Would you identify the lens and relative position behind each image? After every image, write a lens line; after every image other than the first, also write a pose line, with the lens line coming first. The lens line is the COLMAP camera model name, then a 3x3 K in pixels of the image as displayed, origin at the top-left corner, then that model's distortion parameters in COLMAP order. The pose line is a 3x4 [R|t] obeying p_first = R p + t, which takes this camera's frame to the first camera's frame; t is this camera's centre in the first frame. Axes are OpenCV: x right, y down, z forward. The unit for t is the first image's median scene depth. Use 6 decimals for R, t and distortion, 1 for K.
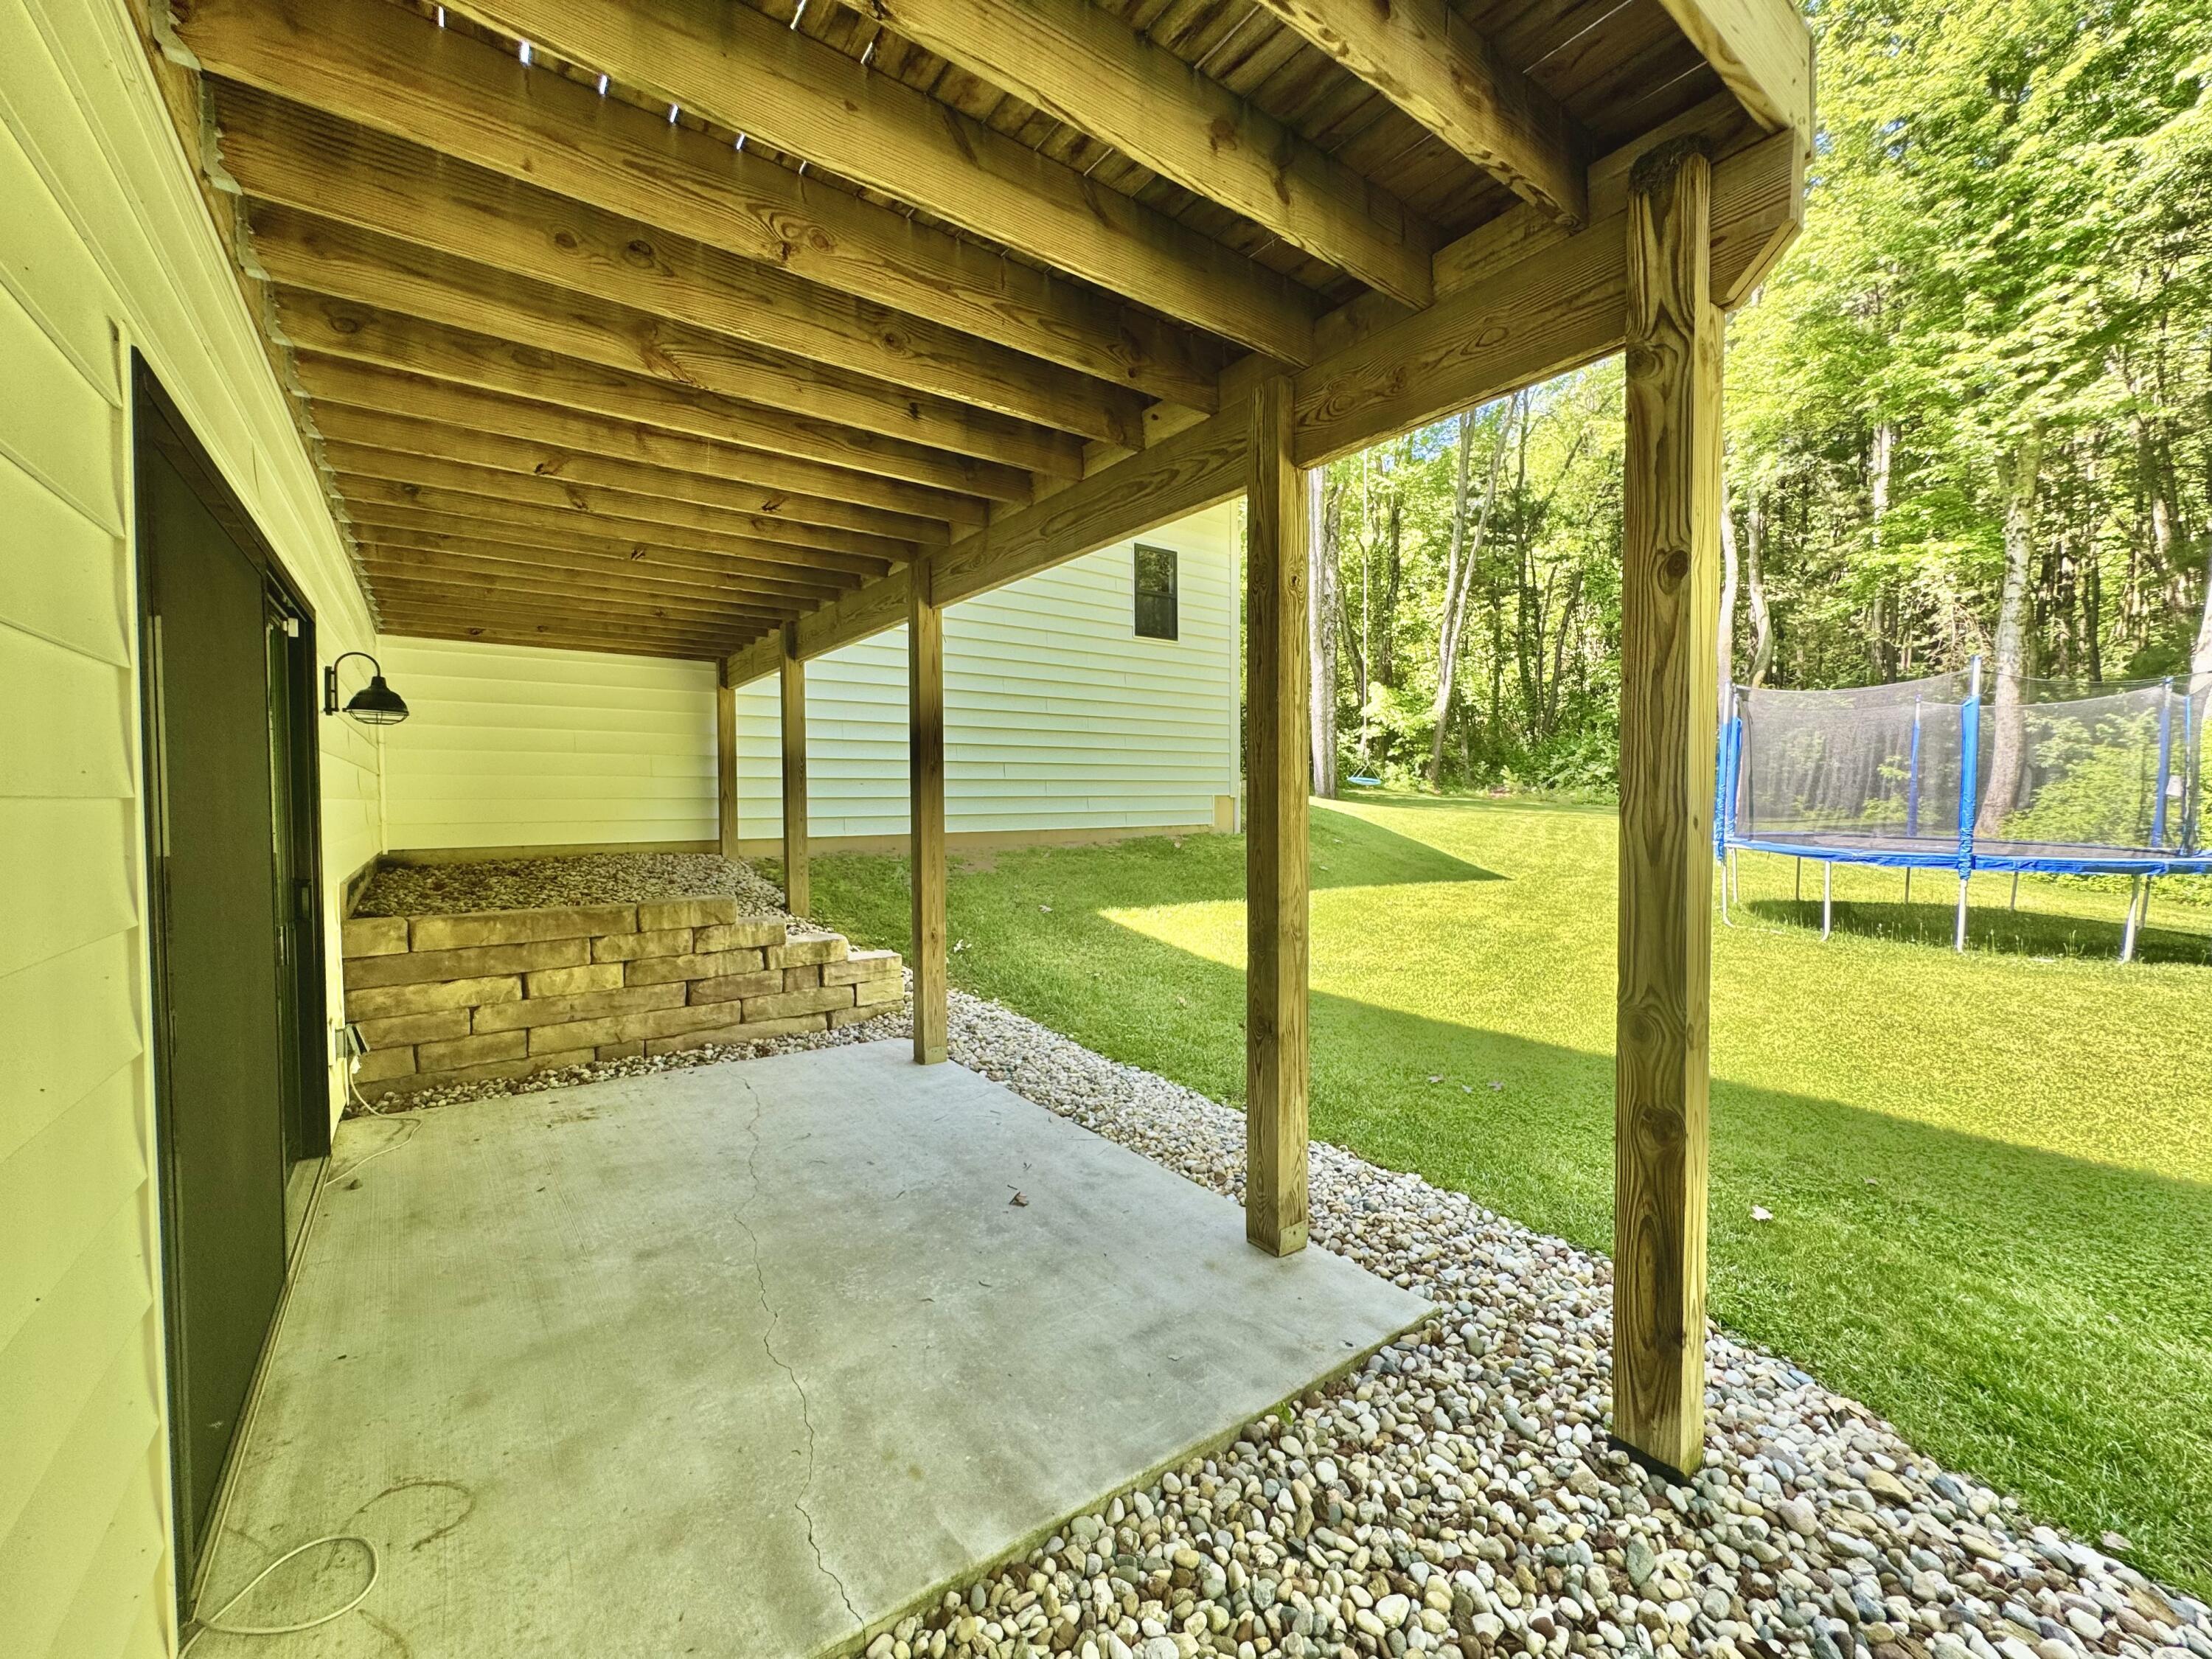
lens RADIAL K [[886.4, 0, 1100.3], [0, 886.4, 826.8], [0, 0, 1]] dist [-0.001281, -0.000057]
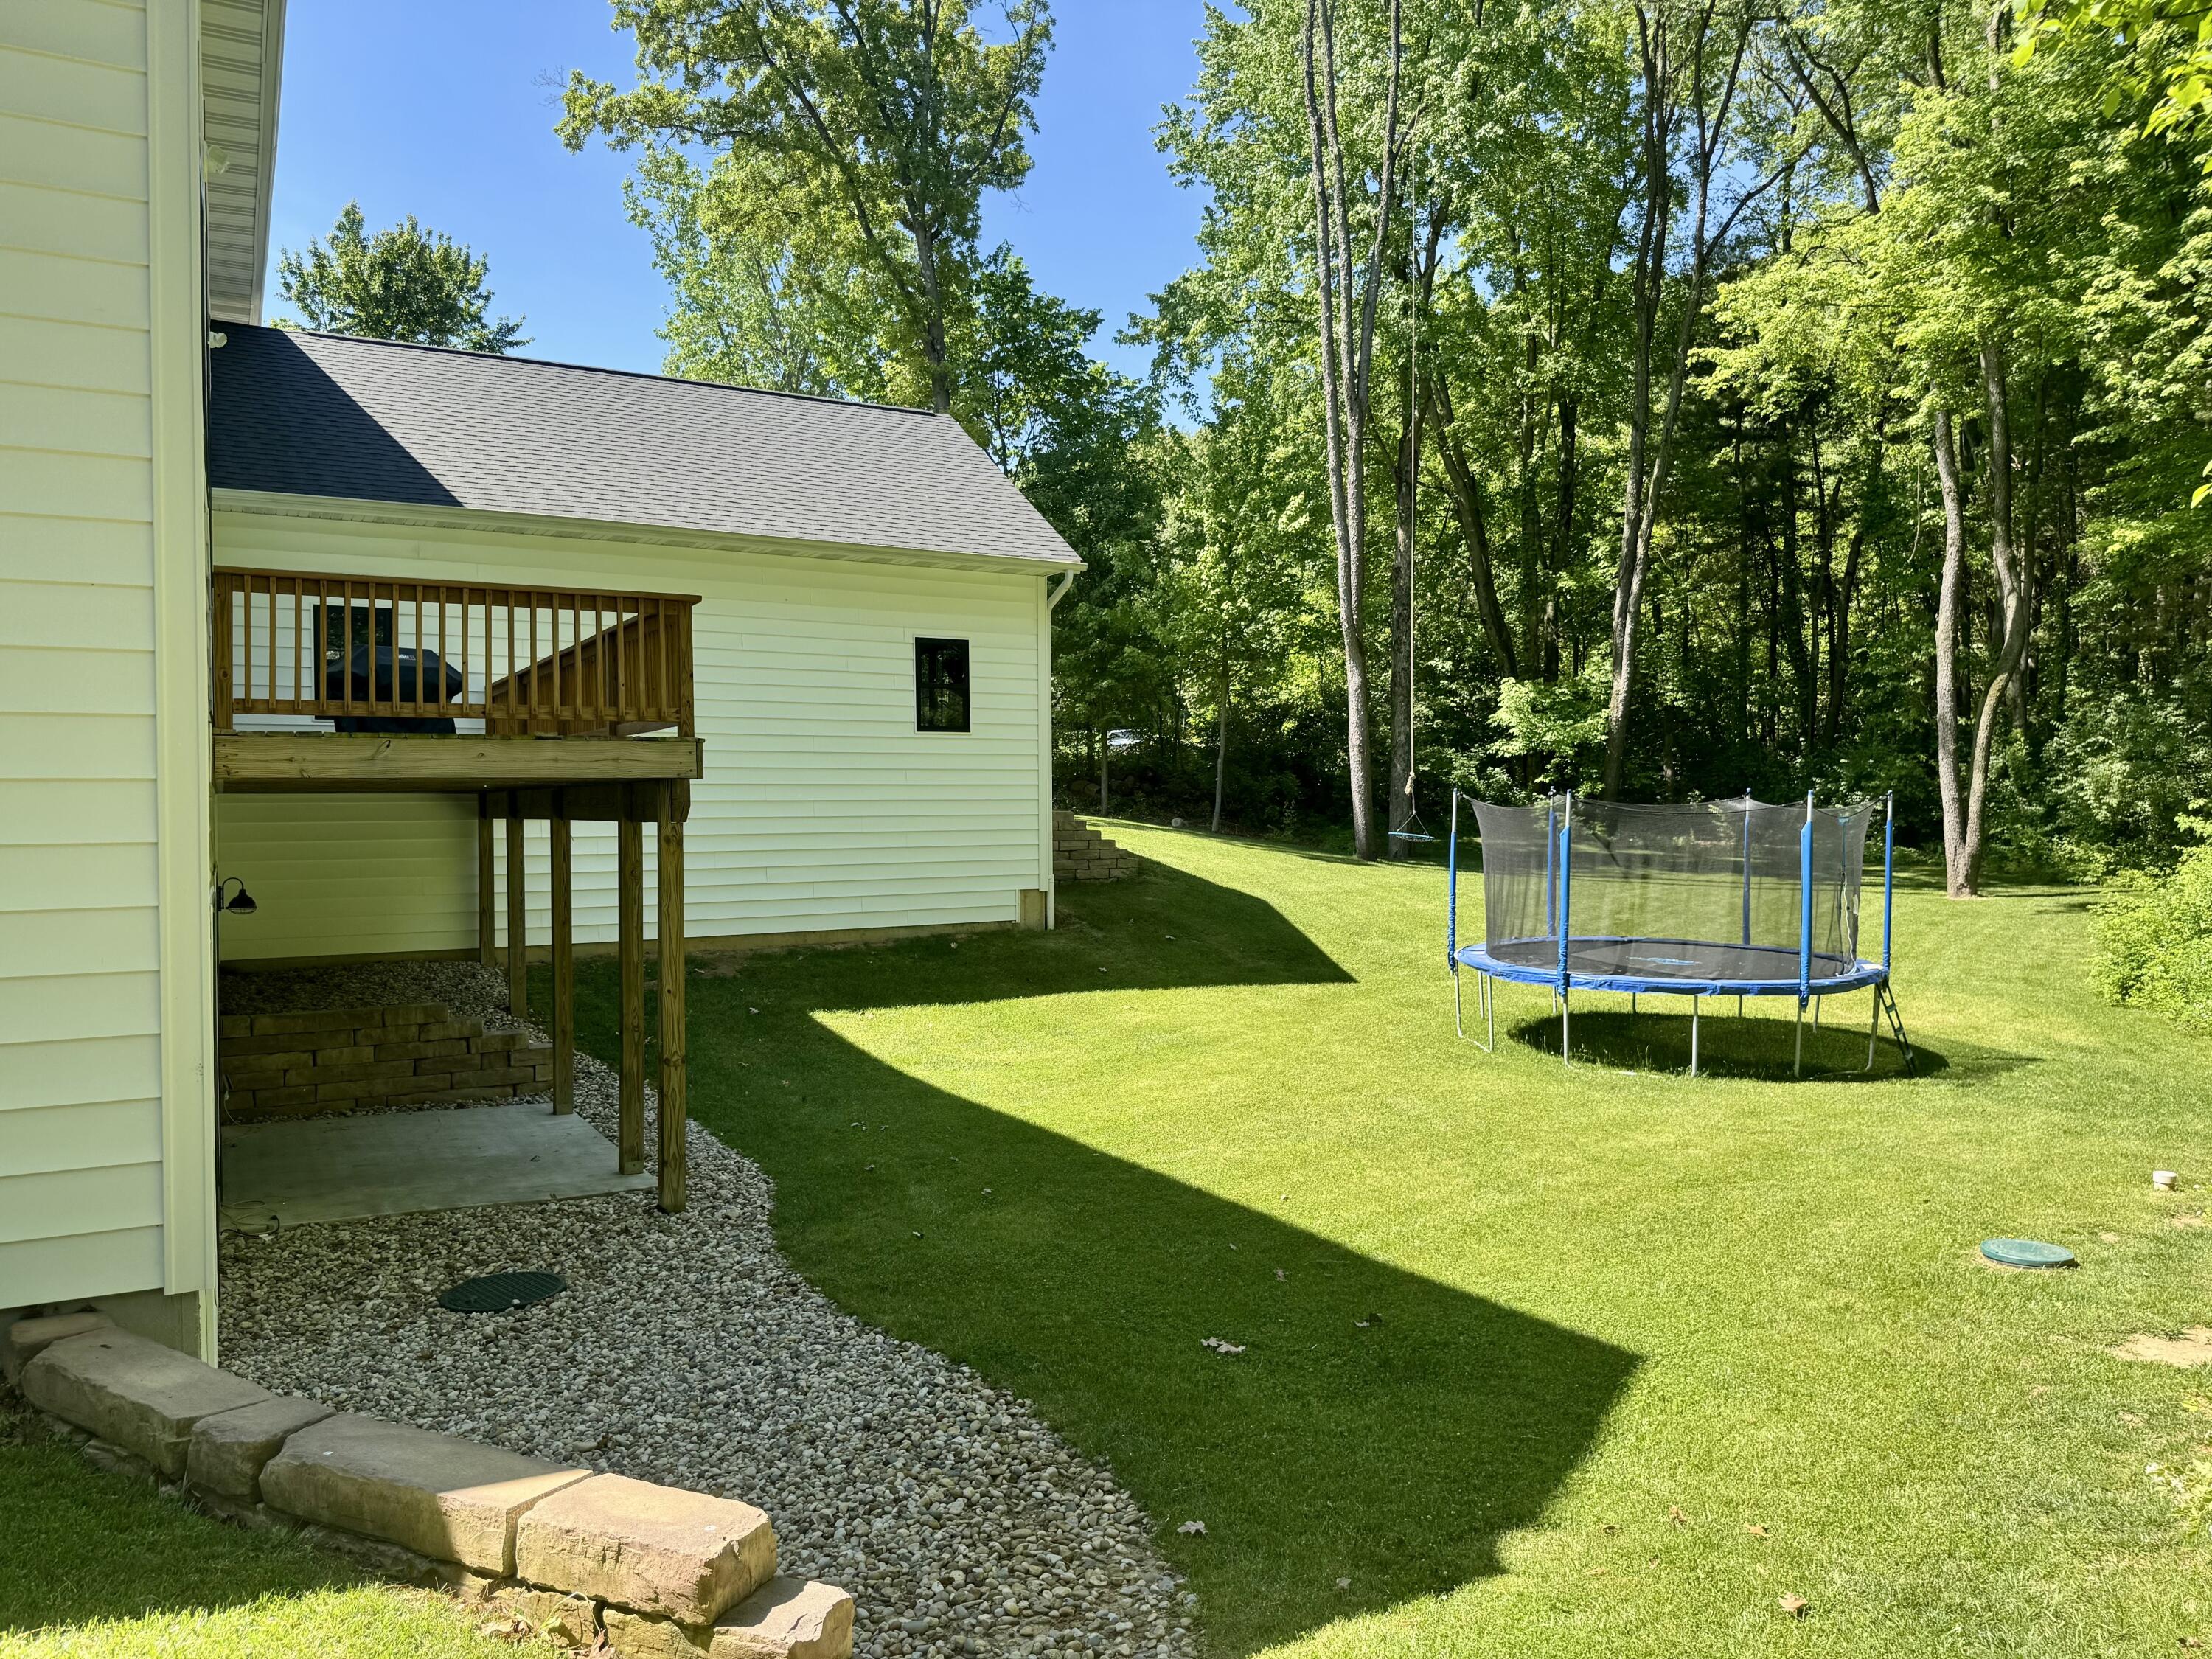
lens RADIAL K [[1581.0, 0, 1108.0], [0, 1581.0, 836.9], [0, 0, 1]] dist [0.077148, -0.159069]
pose [[0.991694, -0.001516, -0.128607, 1.137991], [-0.000008, 0.999930, -0.011848, -0.186191], [0.128616, 0.011751, 0.991625, -1.671730]]
